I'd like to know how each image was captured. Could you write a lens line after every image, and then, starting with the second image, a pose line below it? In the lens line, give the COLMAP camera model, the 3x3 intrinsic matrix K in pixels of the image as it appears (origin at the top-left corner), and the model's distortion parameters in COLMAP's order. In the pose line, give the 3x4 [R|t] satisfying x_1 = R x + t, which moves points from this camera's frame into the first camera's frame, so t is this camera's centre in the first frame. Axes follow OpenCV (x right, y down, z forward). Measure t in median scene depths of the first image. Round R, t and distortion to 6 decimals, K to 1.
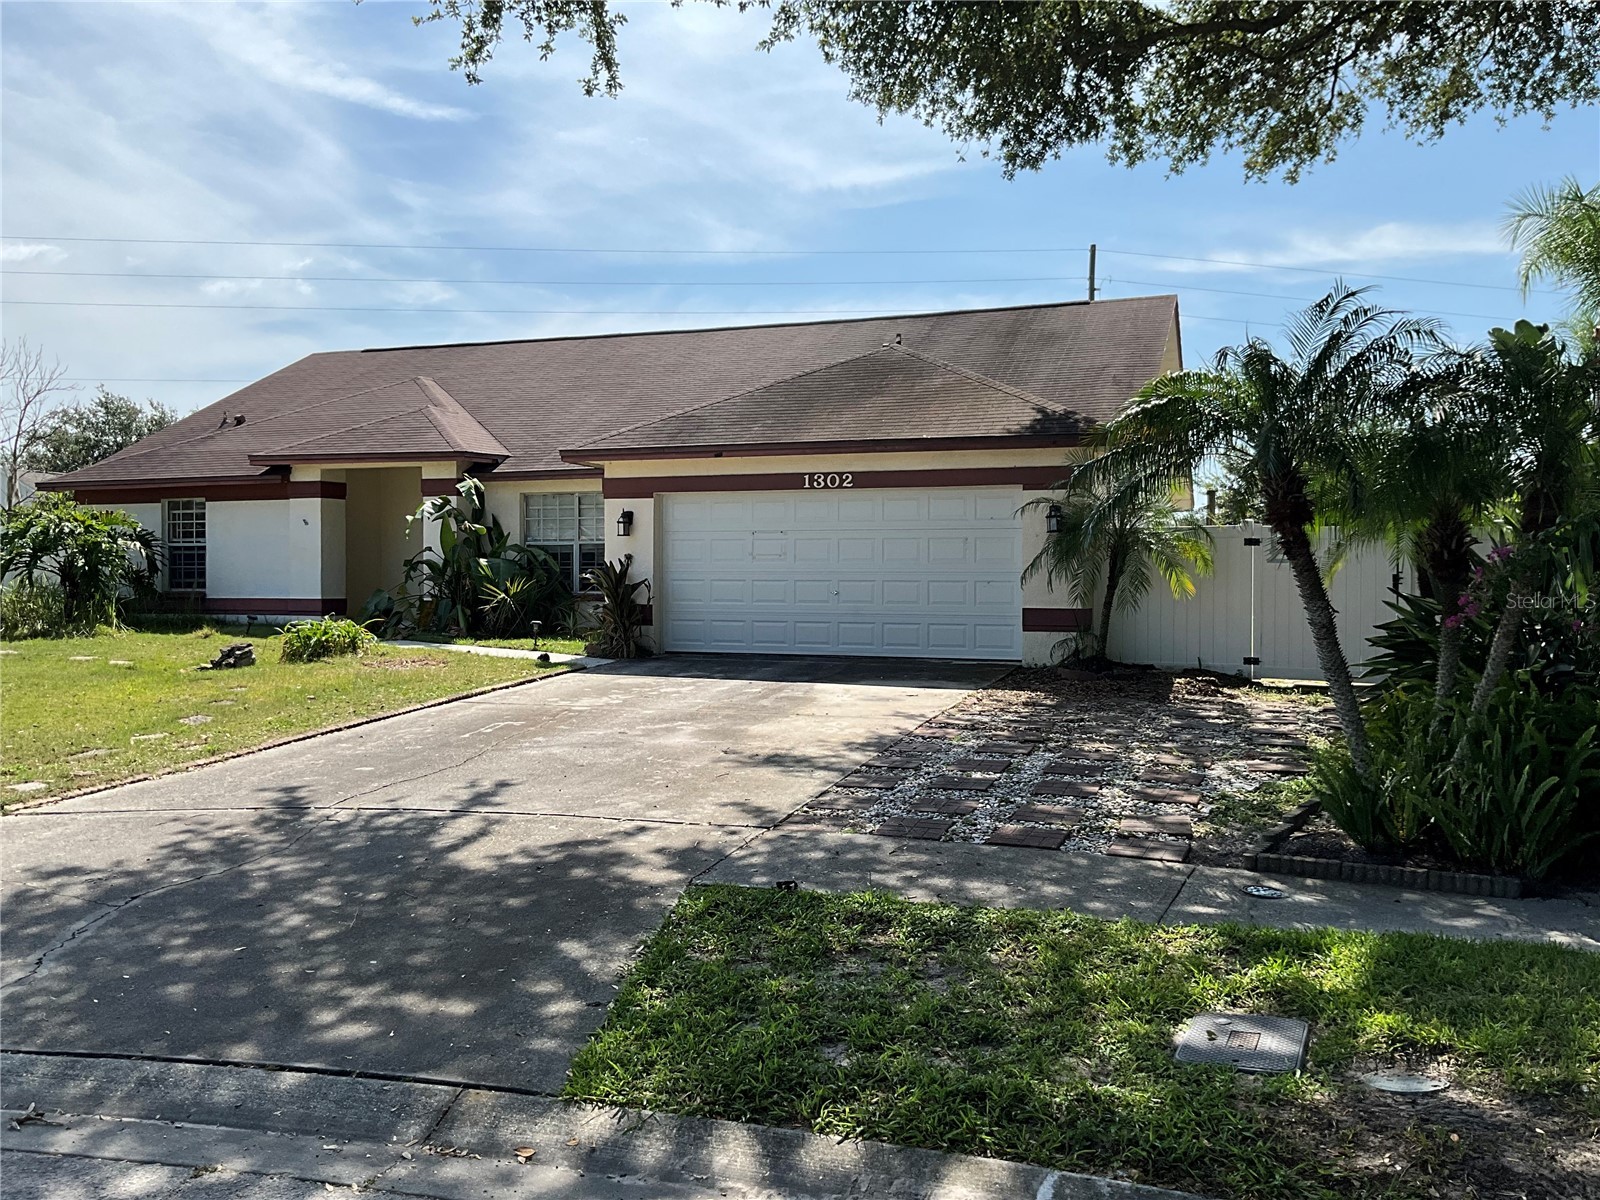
lens RADIAL K [[1305.6, 0, 800.0], [0, 1305.6, 600.0], [0, 0, 1]] dist [0.084525, -0.143960]
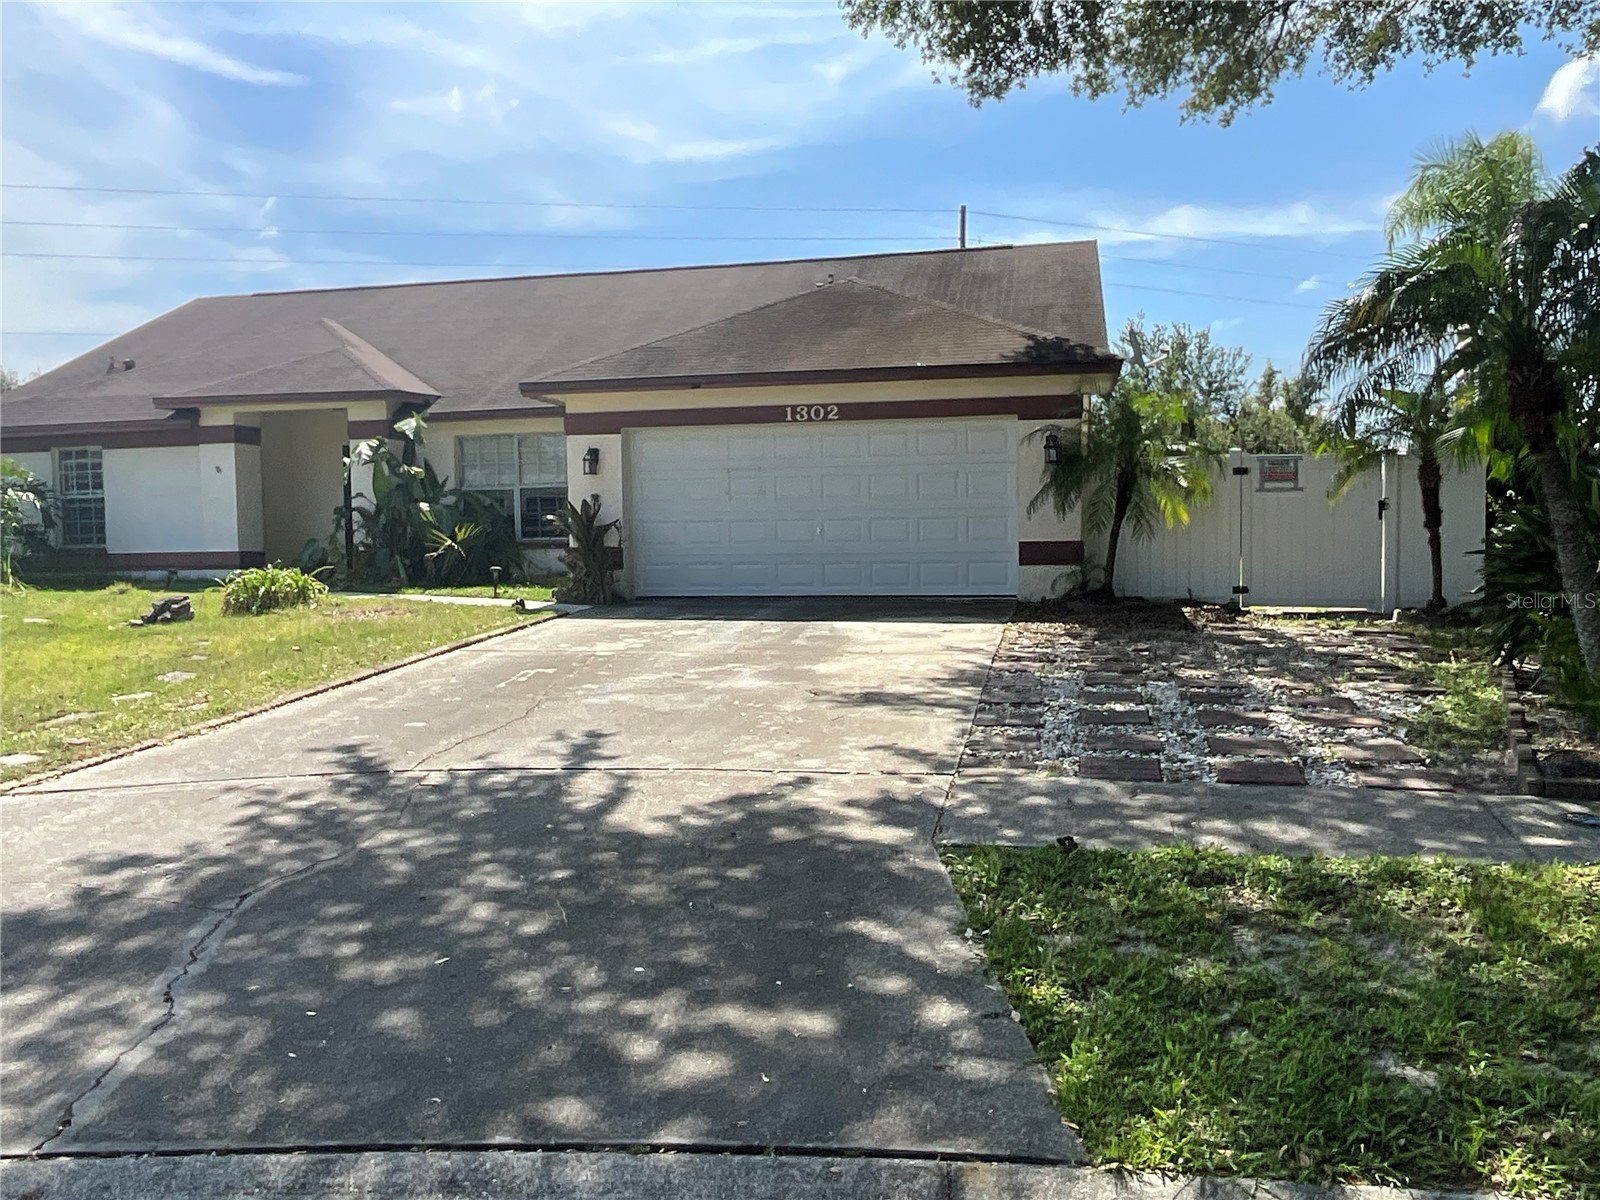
lens RADIAL K [[1243.8, 0, 800.0], [0, 1243.8, 600.0], [0, 0, 1]] dist [0.004450, -0.007147]
pose [[0.991806, -0.023255, 0.125620, -0.097637], [0.019116, 0.999237, 0.034057, 0.013265], [-0.126316, -0.031377, 0.991494, 0.087964]]
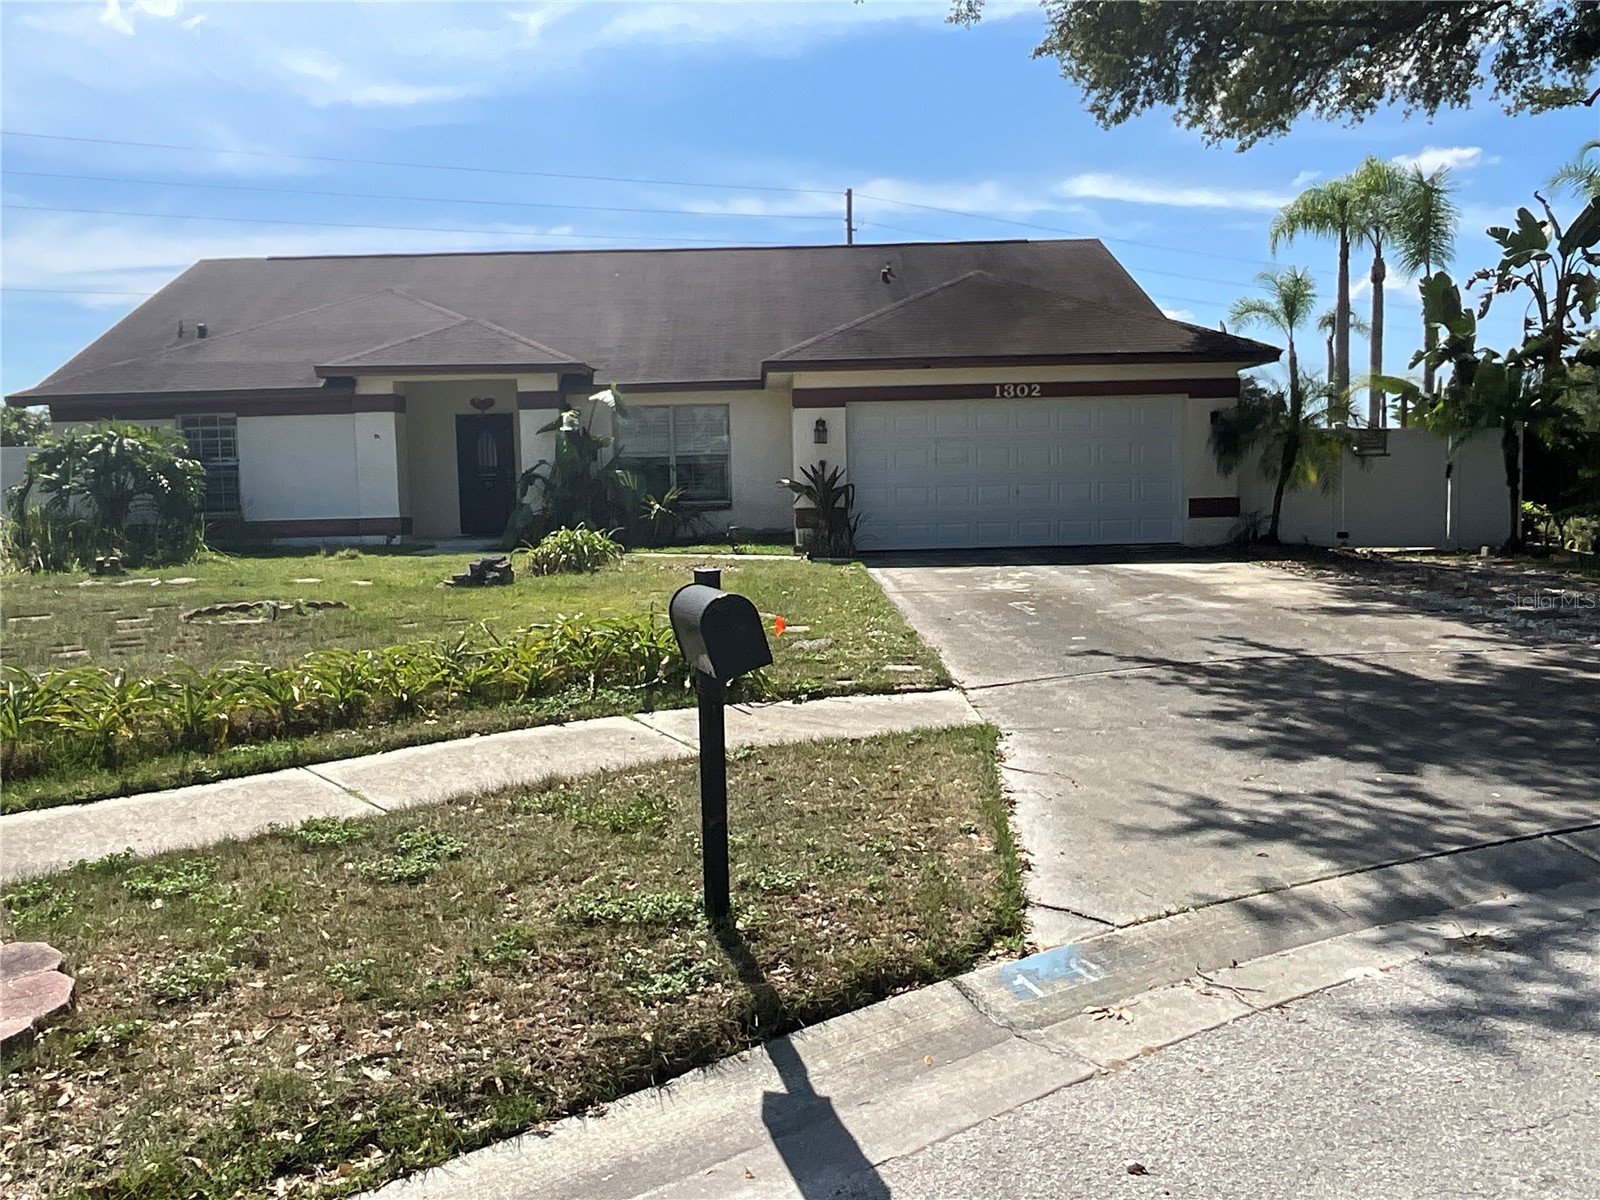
lens RADIAL K [[1243.8, 0, 800.0], [0, 1243.8, 600.0], [0, 0, 1]] dist [0.004450, -0.007147]
pose [[0.934682, -0.055256, 0.351165, -0.503128], [0.033210, 0.997098, 0.068500, 0.008160], [-0.353931, -0.052363, 0.933805, 0.052932]]
